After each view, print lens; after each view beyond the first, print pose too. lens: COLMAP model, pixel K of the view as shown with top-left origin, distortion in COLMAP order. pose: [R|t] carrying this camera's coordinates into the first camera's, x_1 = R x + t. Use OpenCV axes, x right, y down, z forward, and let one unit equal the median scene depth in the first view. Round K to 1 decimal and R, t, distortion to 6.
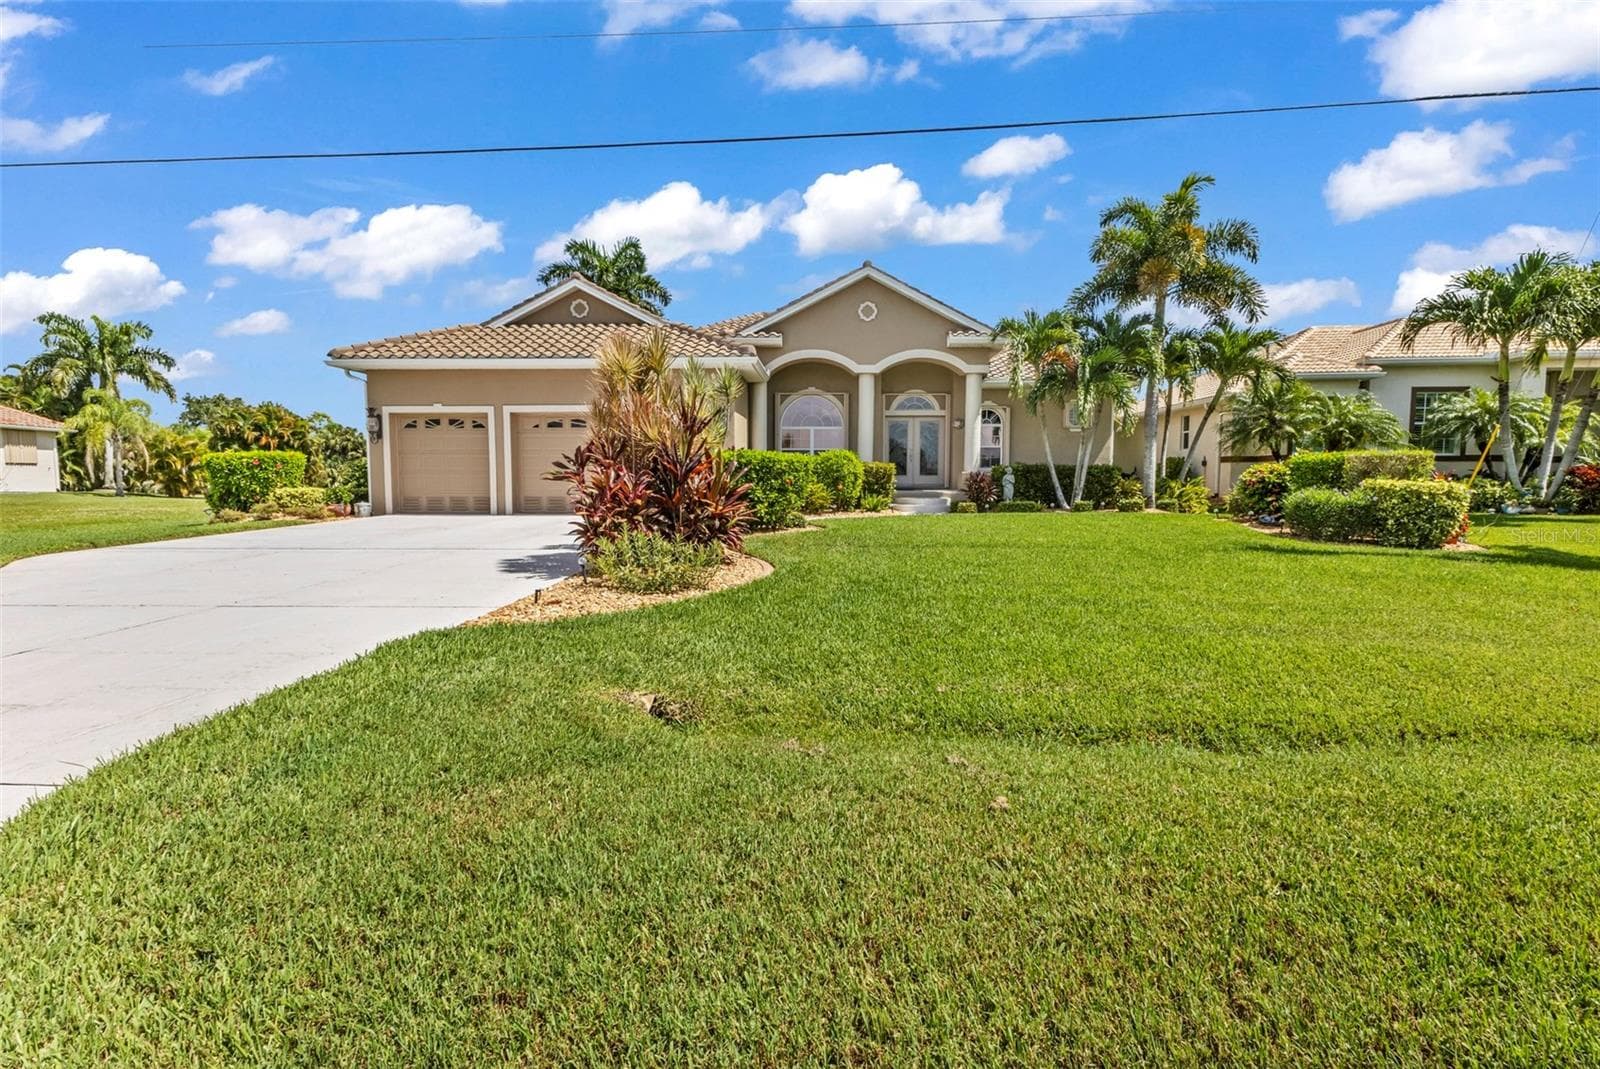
lens RADIAL K [[712.1, 0, 809.4], [0, 712.1, 528.1], [0, 0, 1]] dist [0.008484, 0.000168]
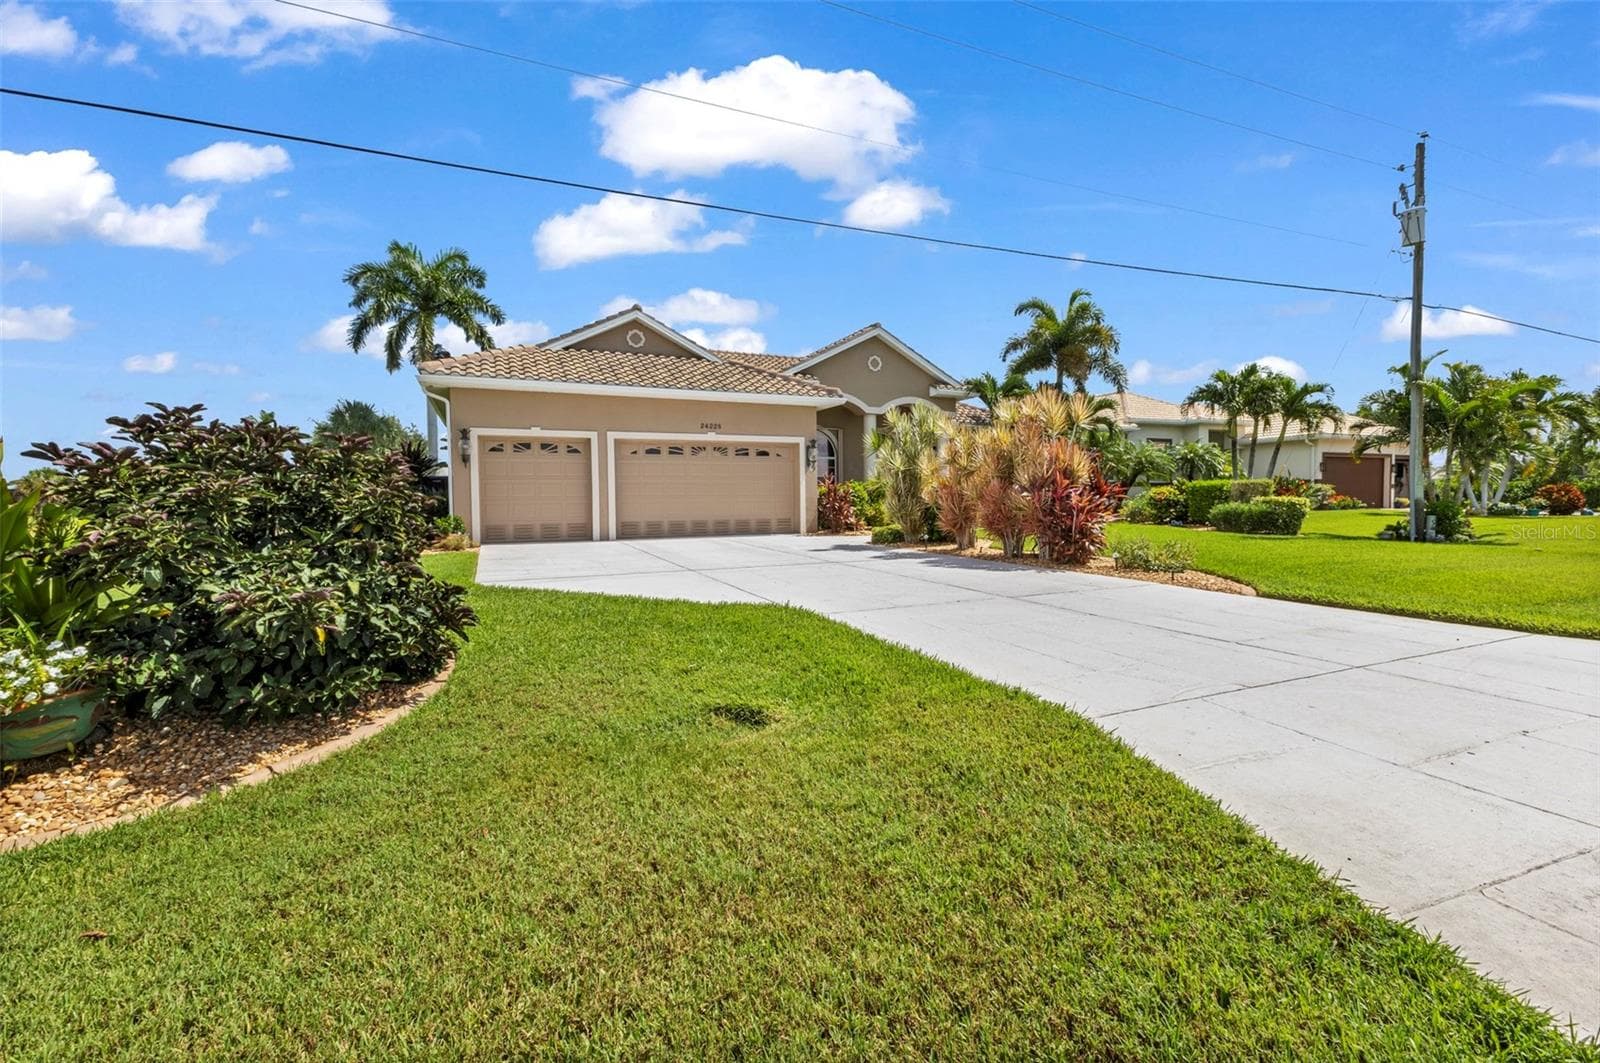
lens RADIAL K [[686.9, 0, 800.0], [0, 686.9, 531.5], [0, 0, 1]] dist [0.002238, 0.000046]
pose [[0.895921, -0.030135, 0.443191, -0.592719], [0.043221, 0.998876, -0.019452, -0.001039], [-0.442106, 0.036582, 0.896216, 0.020351]]
